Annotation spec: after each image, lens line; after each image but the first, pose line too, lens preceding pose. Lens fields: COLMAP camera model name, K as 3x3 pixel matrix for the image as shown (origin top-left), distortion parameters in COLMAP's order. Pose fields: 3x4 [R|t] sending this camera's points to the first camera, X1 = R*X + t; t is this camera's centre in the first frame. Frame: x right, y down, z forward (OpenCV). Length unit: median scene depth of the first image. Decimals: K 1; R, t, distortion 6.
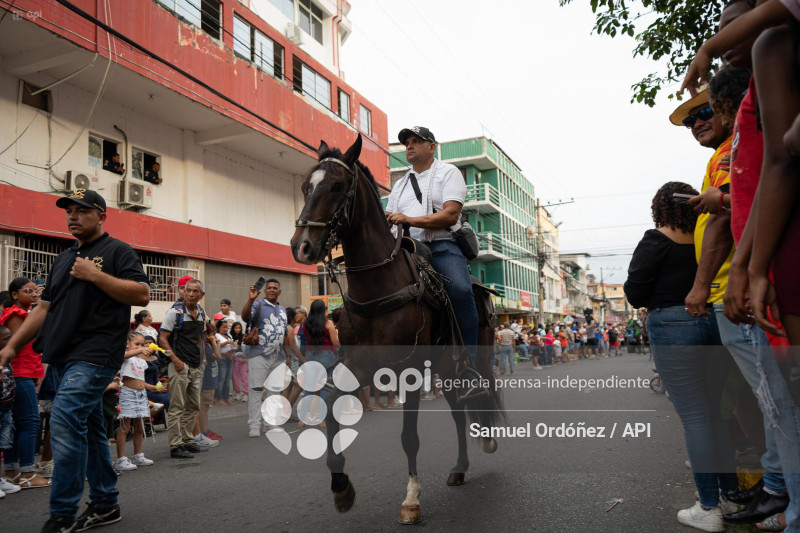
lens RADIAL K [[653.5, 0, 410.1], [0, 653.5, 265.4], [0, 0, 1]] dist [-0.001694, 0.000085]
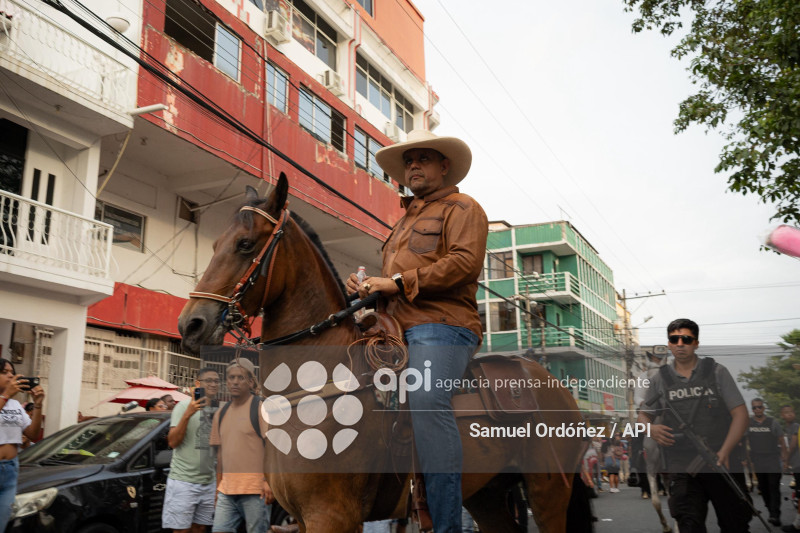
lens RADIAL K [[779.1, 0, 395.5], [0, 779.1, 240.3], [0, 0, 1]] dist [-0.002714, -0.008501]
pose [[0.997994, 0.014503, -0.061620, -0.100405], [-0.022920, 0.990143, -0.138174, -0.025957], [0.059009, 0.139309, 0.988489, -0.168164]]
